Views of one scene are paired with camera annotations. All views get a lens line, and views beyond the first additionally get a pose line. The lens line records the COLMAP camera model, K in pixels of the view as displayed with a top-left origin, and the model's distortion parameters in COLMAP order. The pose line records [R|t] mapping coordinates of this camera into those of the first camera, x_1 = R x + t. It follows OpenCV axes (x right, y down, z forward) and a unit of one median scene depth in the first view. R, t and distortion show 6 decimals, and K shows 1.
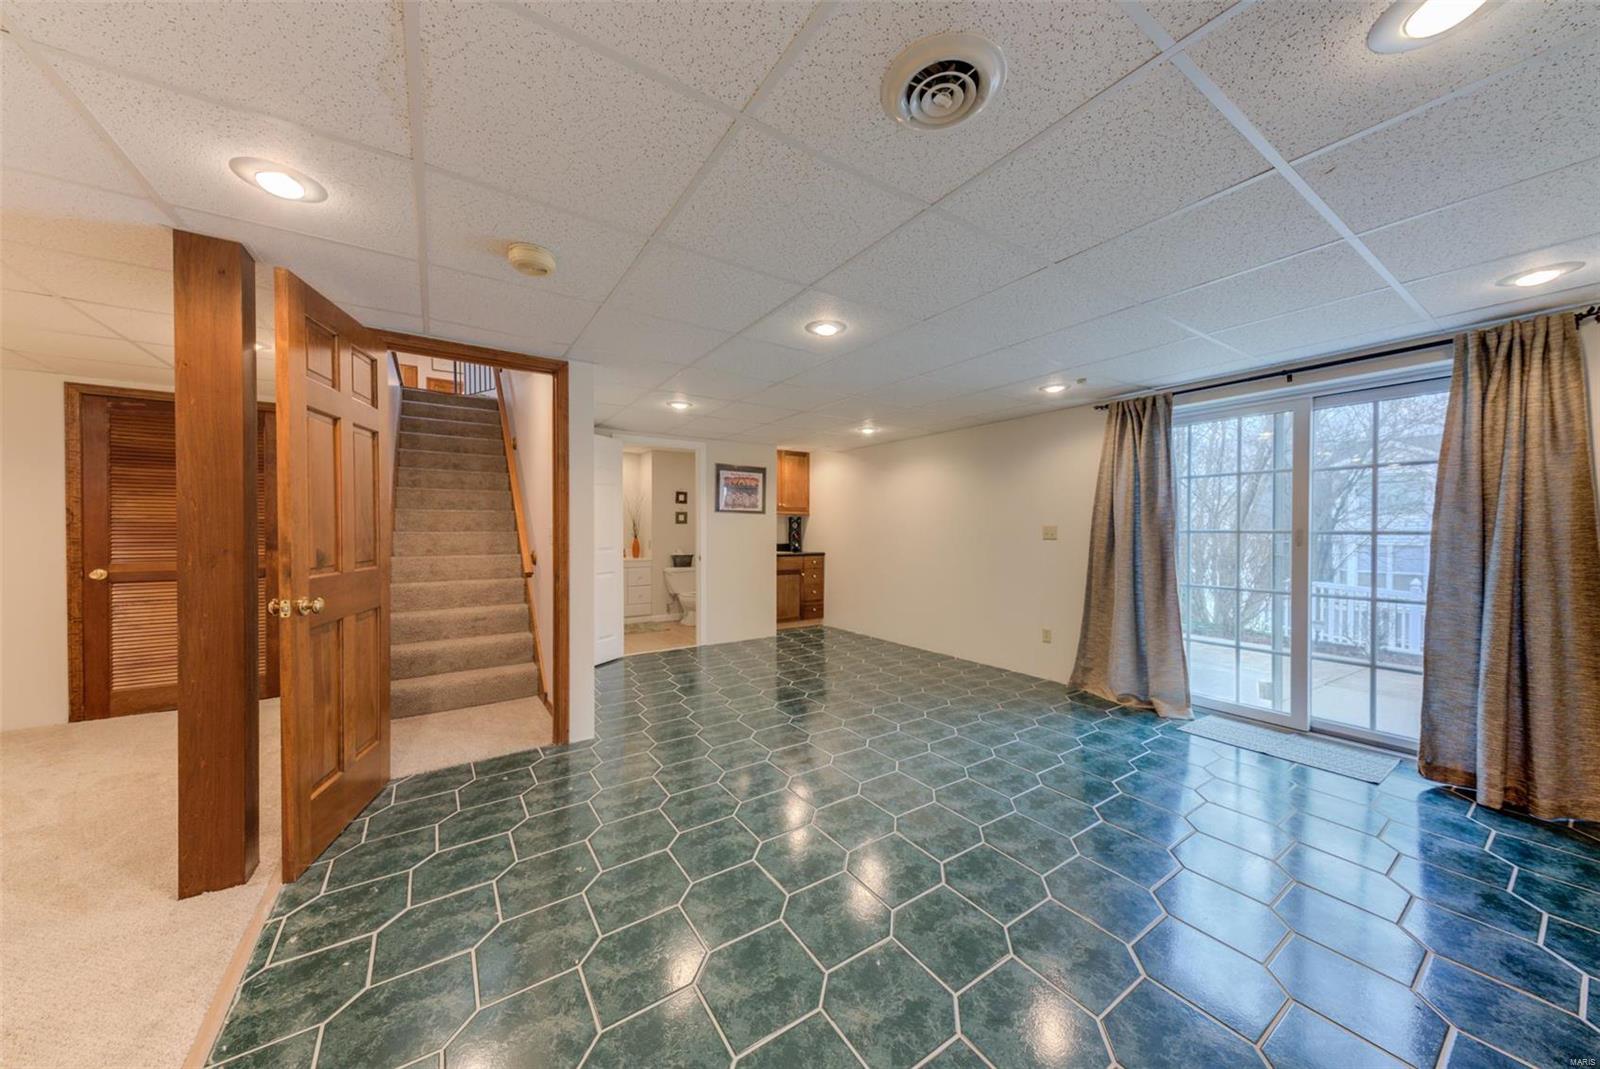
lens RADIAL K [[545.6, 0, 800.1], [0, 545.6, 530.4], [0, 0, 1]] dist [0.001277, 0.000104]
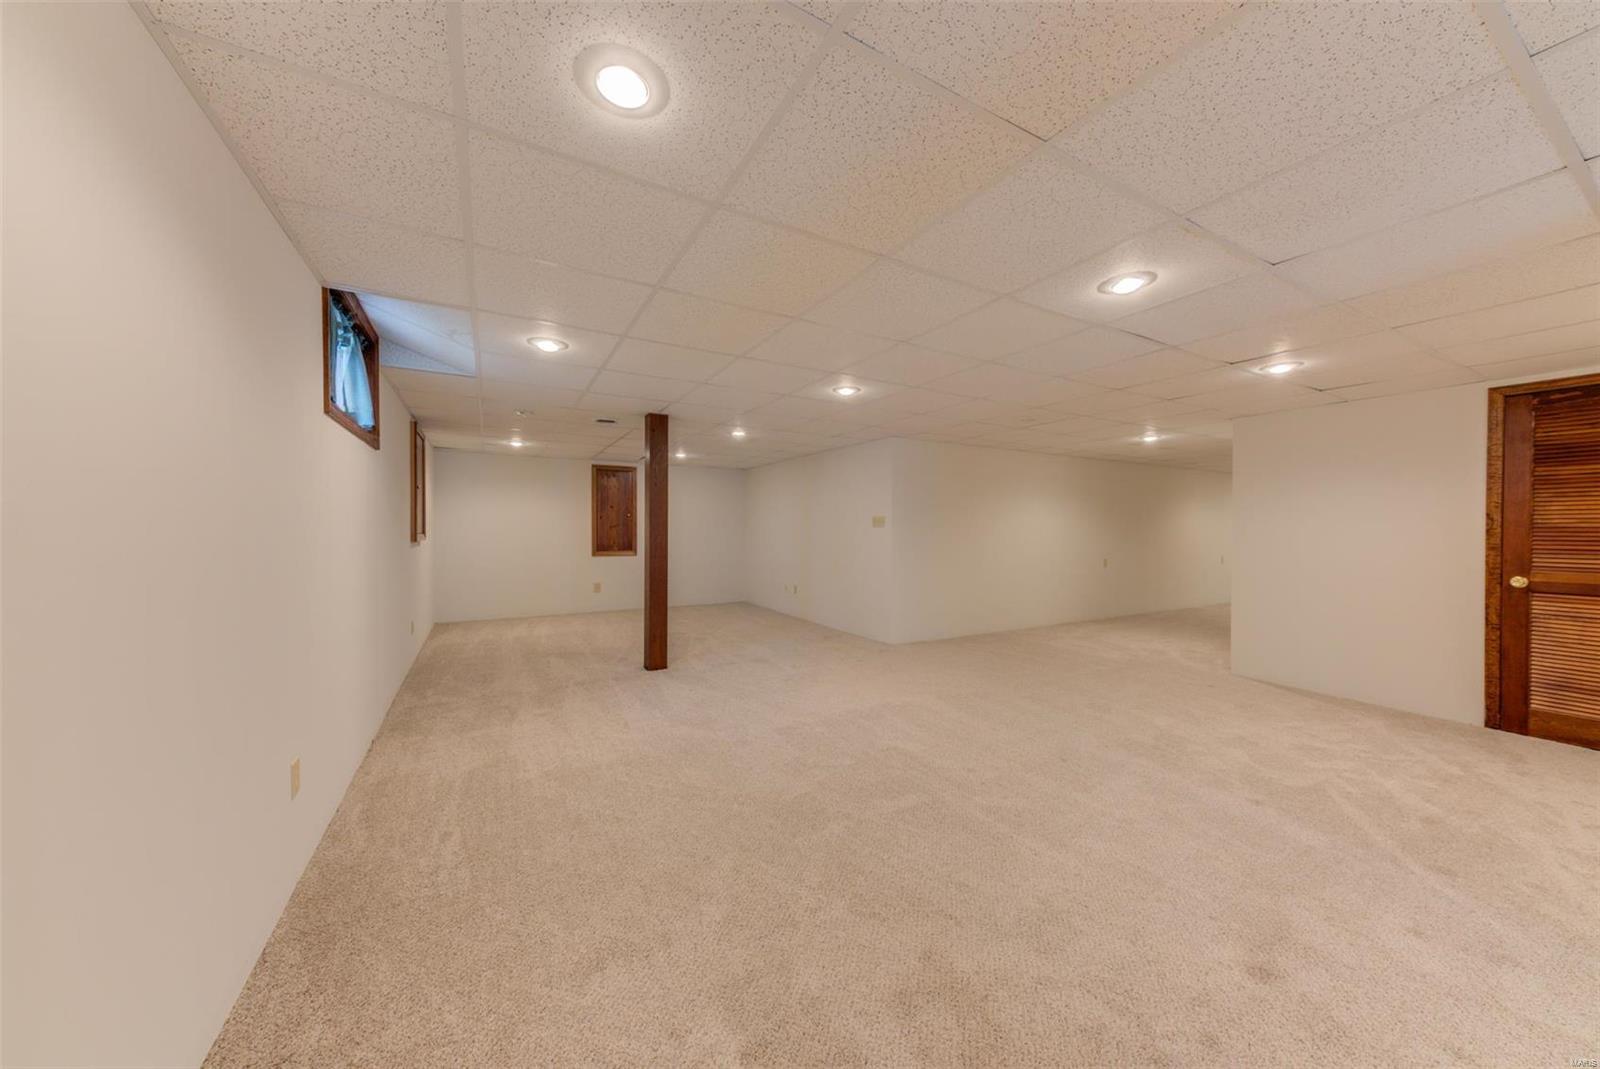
lens RADIAL K [[545.6, 0, 799.1], [0, 545.6, 532.0], [0, 0, 1]] dist [0.001277, 0.000104]
pose [[-0.075581, 0.005598, -0.997124, -0.237360], [-0.011896, 0.999908, 0.006515, 0.001518], [0.997069, 0.012354, -0.075507, -0.182519]]
